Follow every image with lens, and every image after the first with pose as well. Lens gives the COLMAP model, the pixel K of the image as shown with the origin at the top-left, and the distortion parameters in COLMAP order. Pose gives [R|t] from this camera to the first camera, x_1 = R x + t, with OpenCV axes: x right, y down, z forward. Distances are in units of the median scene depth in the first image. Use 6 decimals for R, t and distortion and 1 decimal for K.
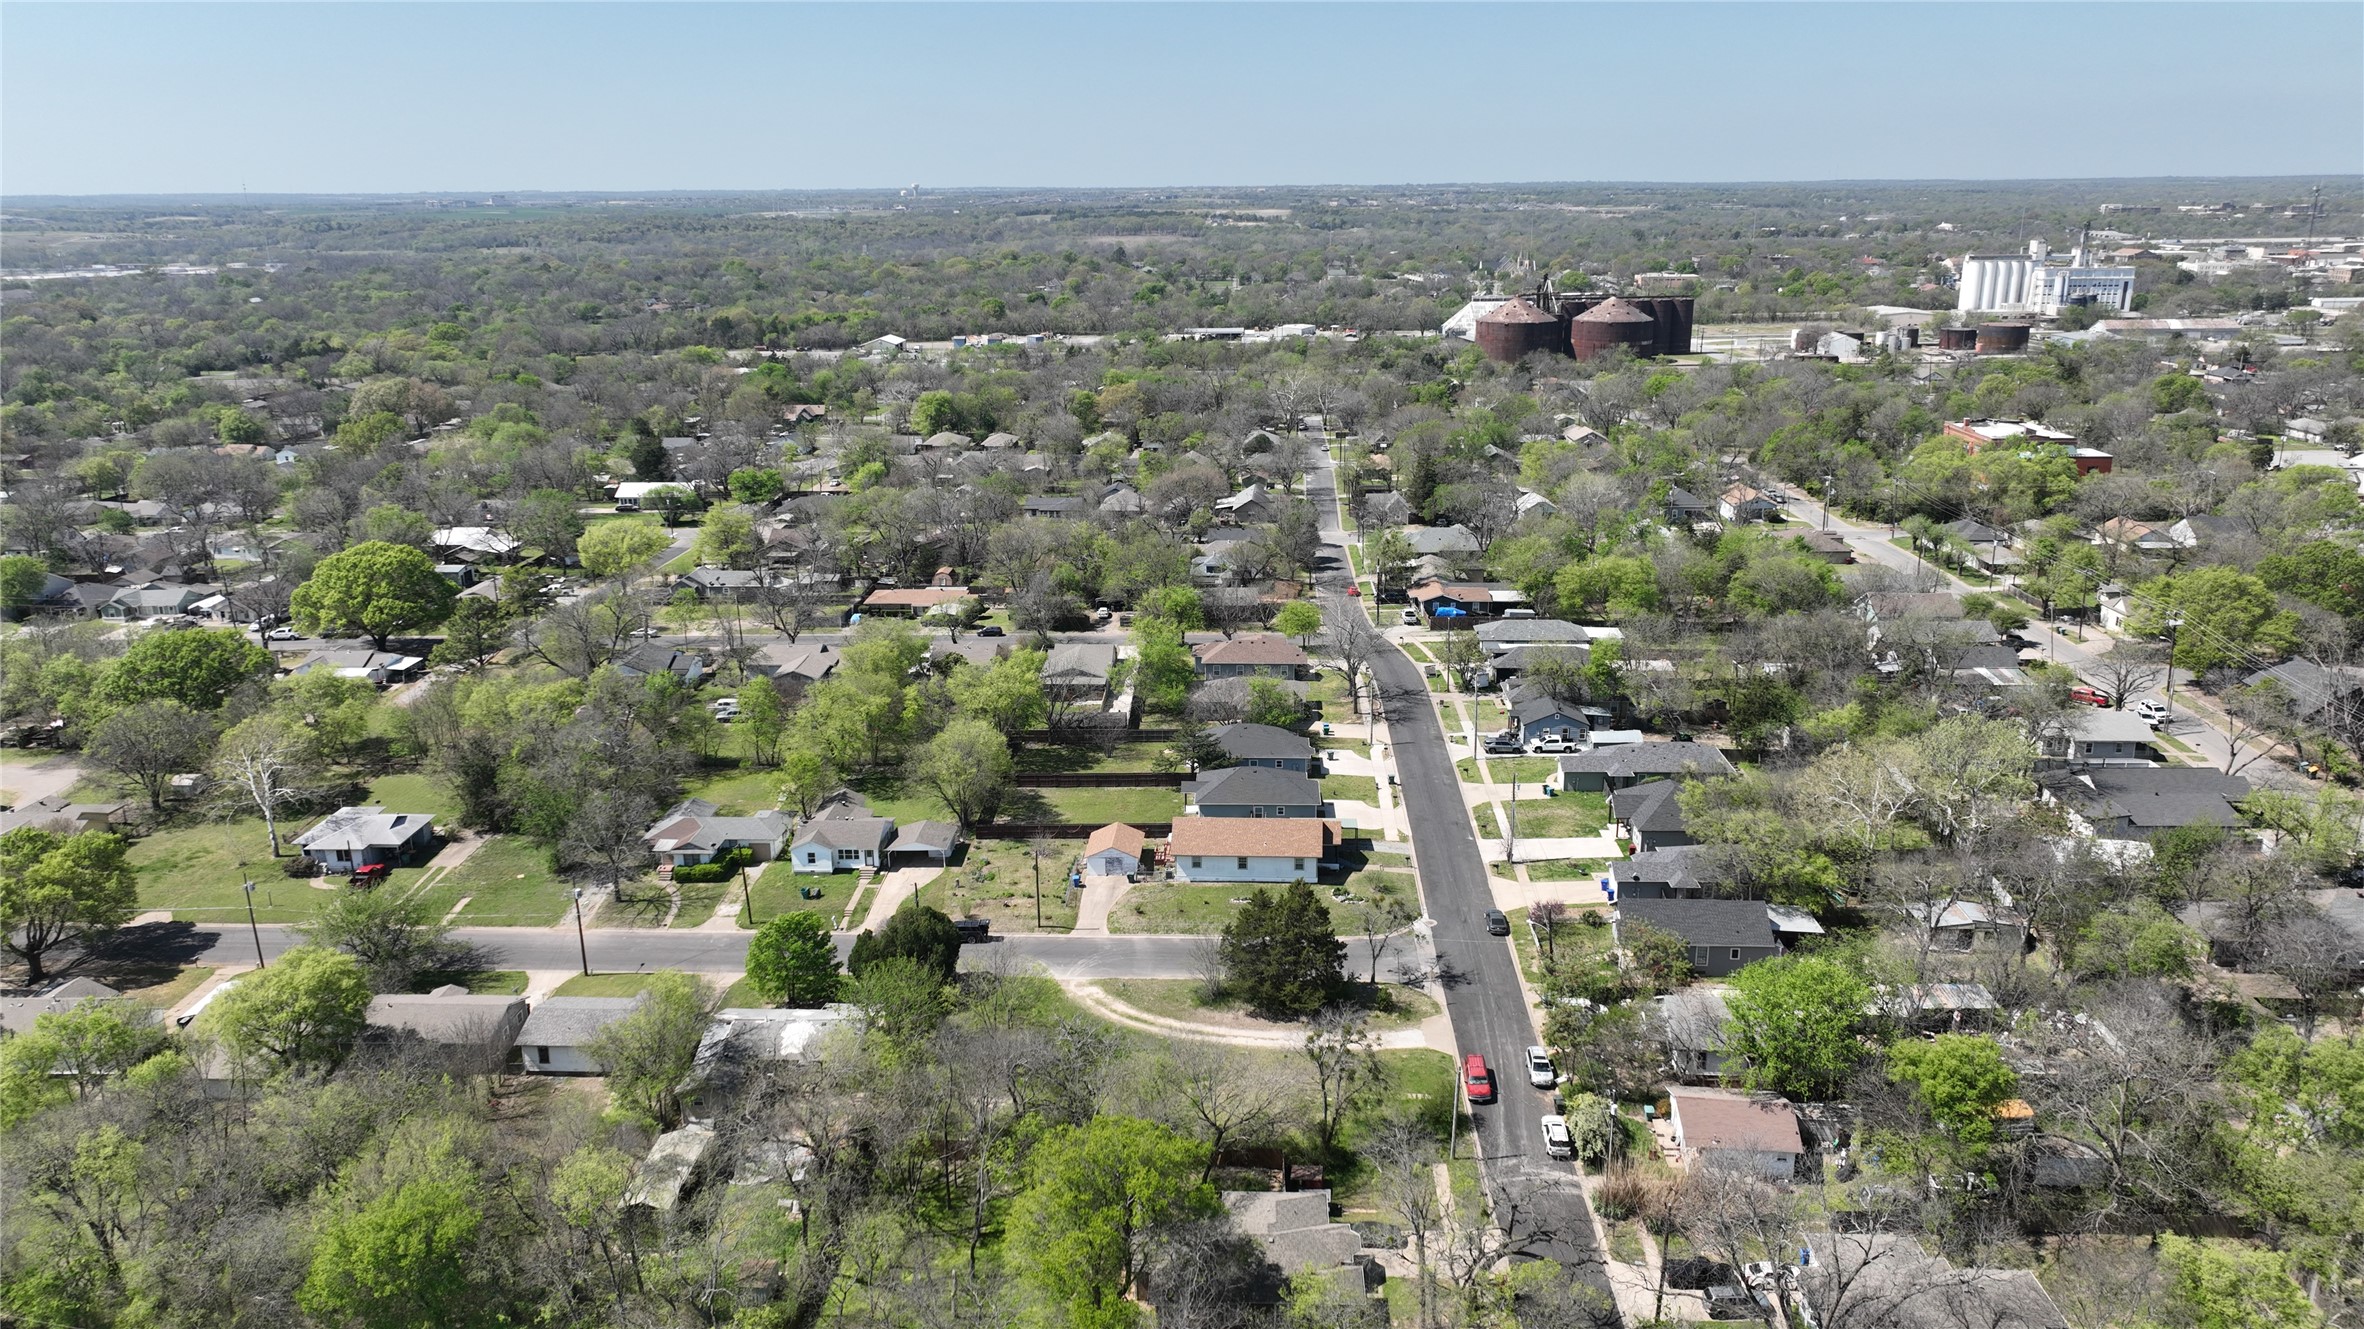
lens RADIAL K [[1659.5, 0, 1187.7], [0, 1659.5, 657.4], [0, 0, 1]] dist [0.003863, 0.009533]
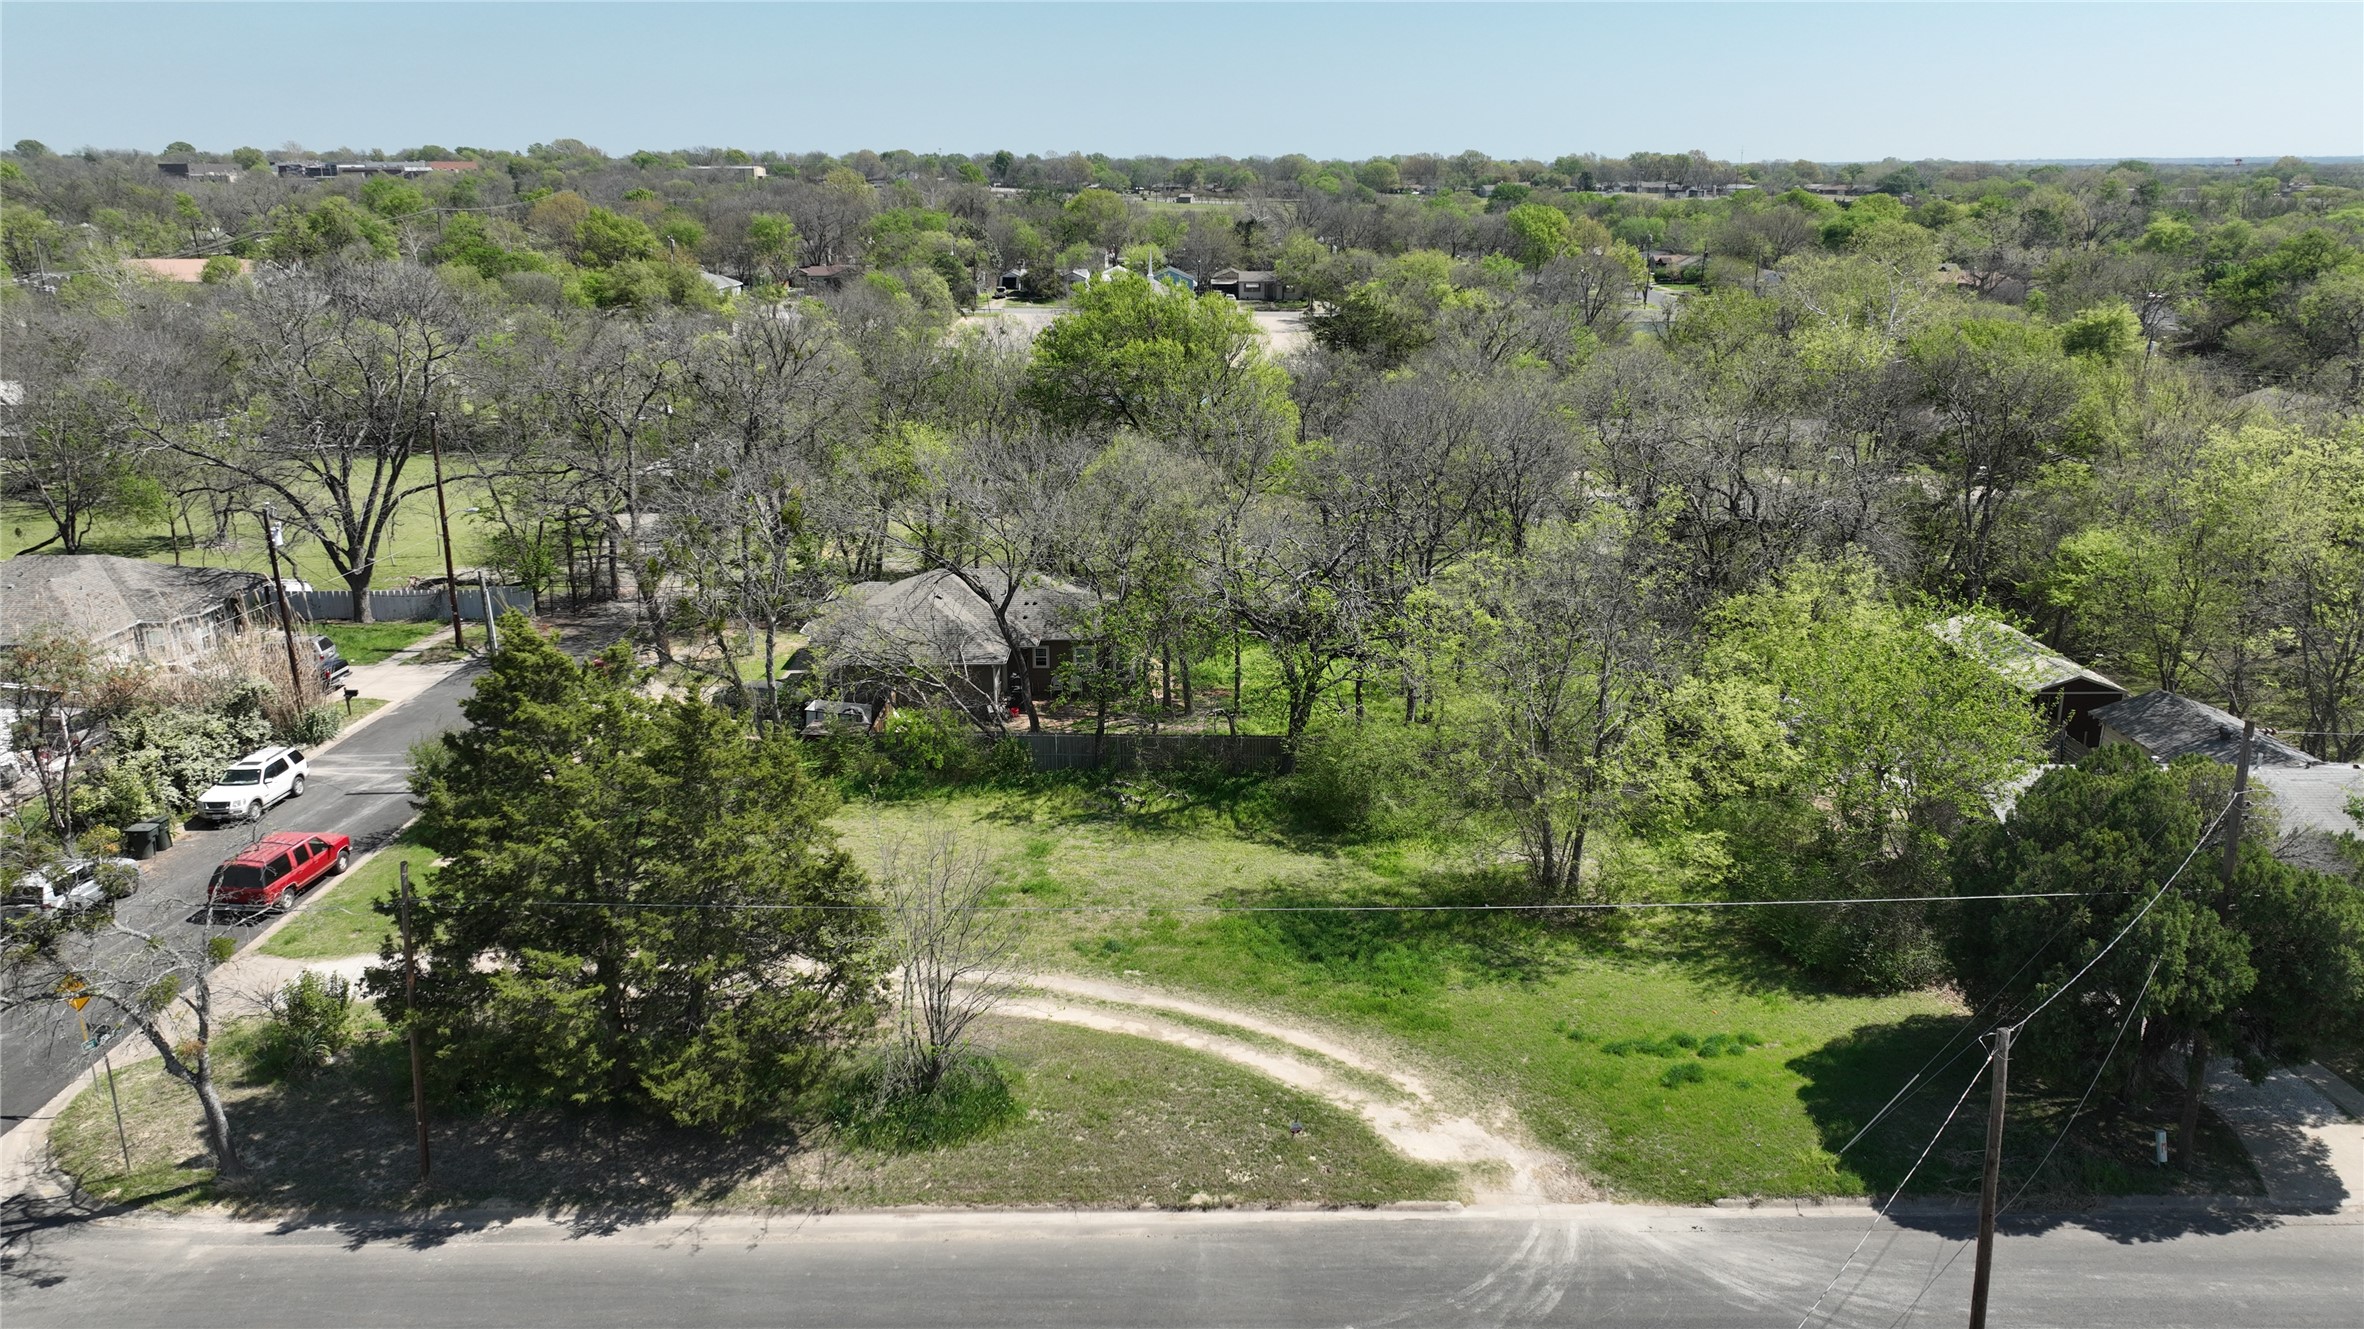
lens RADIAL K [[1659.5, 0, 1185.3], [0, 1659.5, 666.5], [0, 0, 1]] dist [0.003863, 0.009533]
pose [[-0.998924, 0.027293, -0.037494, -0.013239], [0.002600, 0.840170, 0.542317, 0.009073], [0.046303, 0.541636, -0.839337, 1.012095]]
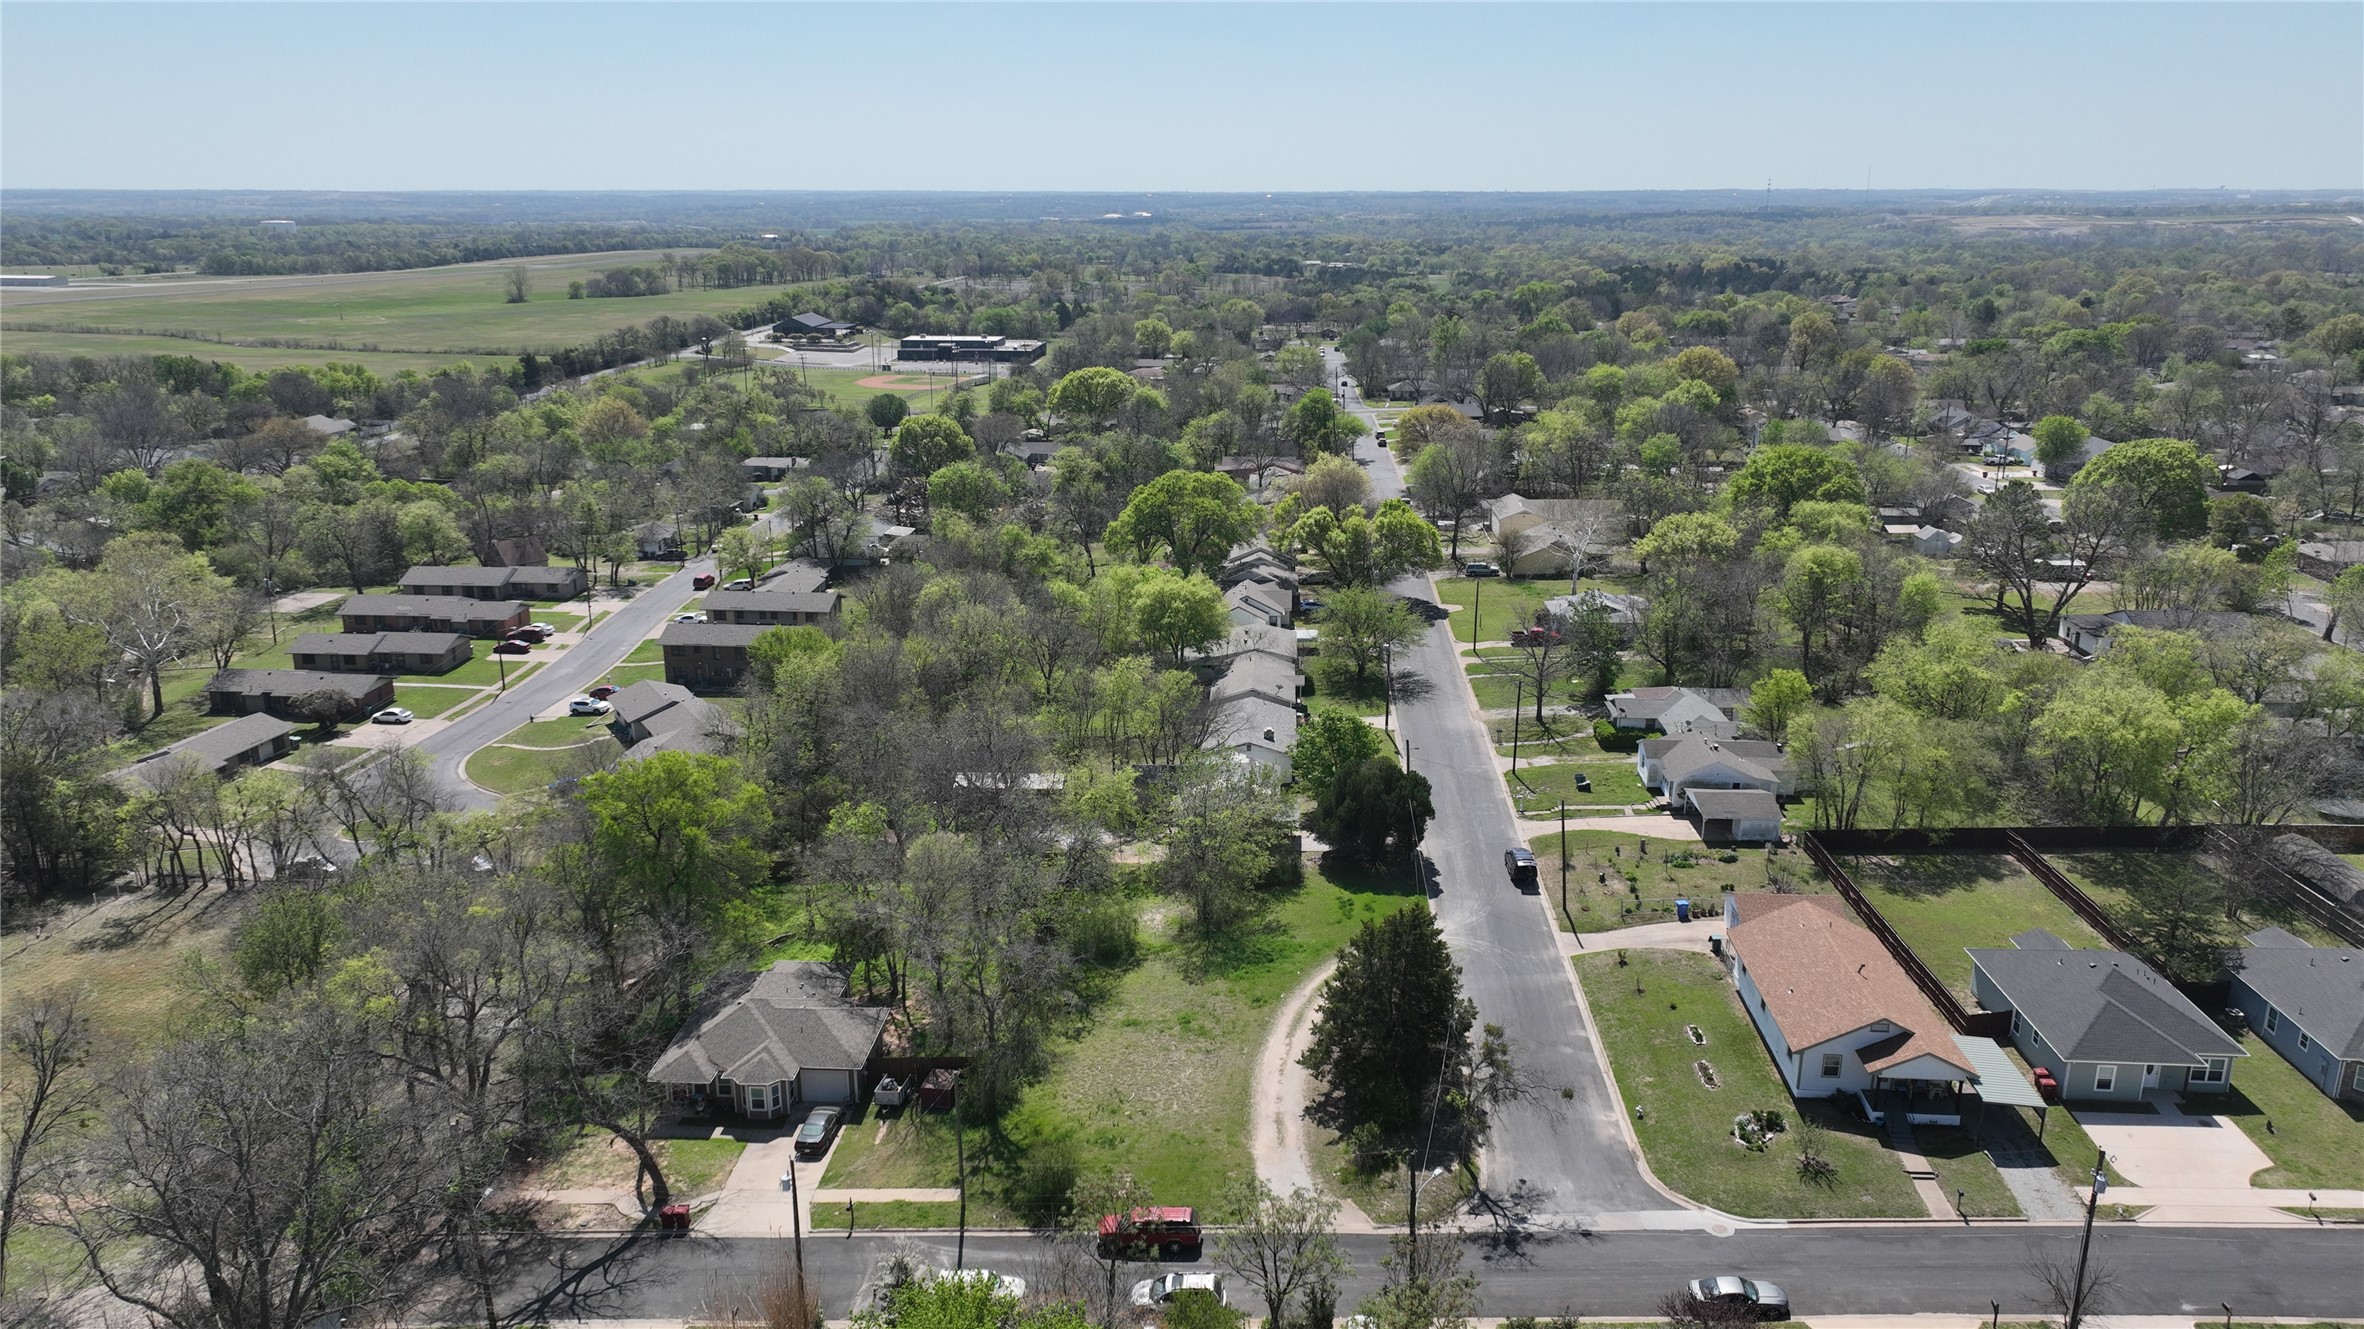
lens RADIAL K [[1659.5, 0, 1184.3], [0, 1659.5, 666.9], [0, 0, 1]] dist [0.003863, 0.009533]
pose [[-0.018593, 0.286797, -0.957811, 0.548759], [-0.275500, 0.919421, 0.280650, -0.089762], [0.961121, 0.269095, 0.061918, 0.714439]]
